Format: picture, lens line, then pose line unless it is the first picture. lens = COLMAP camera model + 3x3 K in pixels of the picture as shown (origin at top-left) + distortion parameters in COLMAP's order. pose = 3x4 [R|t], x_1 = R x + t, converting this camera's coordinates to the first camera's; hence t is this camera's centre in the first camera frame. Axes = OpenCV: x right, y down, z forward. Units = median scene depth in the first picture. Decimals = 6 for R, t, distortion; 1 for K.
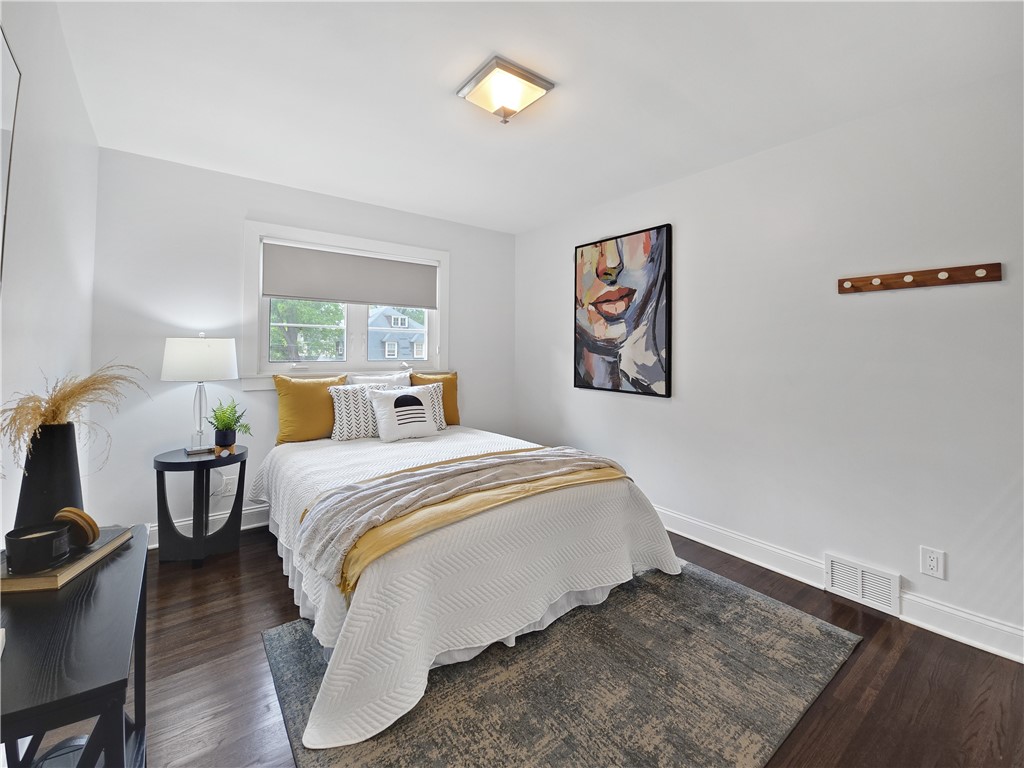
lens RADIAL K [[426.0, 0, 510.4], [0, 426.0, 338.6], [0, 0, 1]] dist [-0.014927, 0.000059]
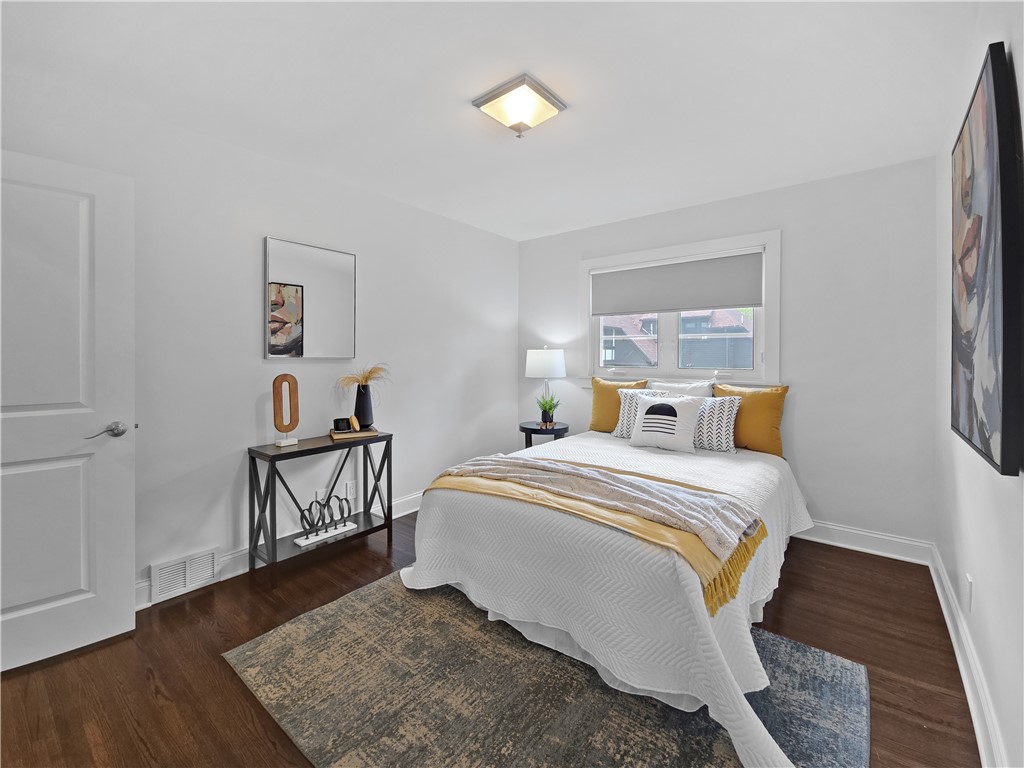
lens RADIAL K [[426.3, 0, 515.1], [0, 426.3, 360.1], [0, 0, 1]] dist [0.002148, -0.008007]
pose [[0.247562, 0.005446, -0.968857, 0.976851], [0.026091, 0.999584, 0.012286, 0.021567], [0.968521, -0.028320, 0.247317, 0.704276]]
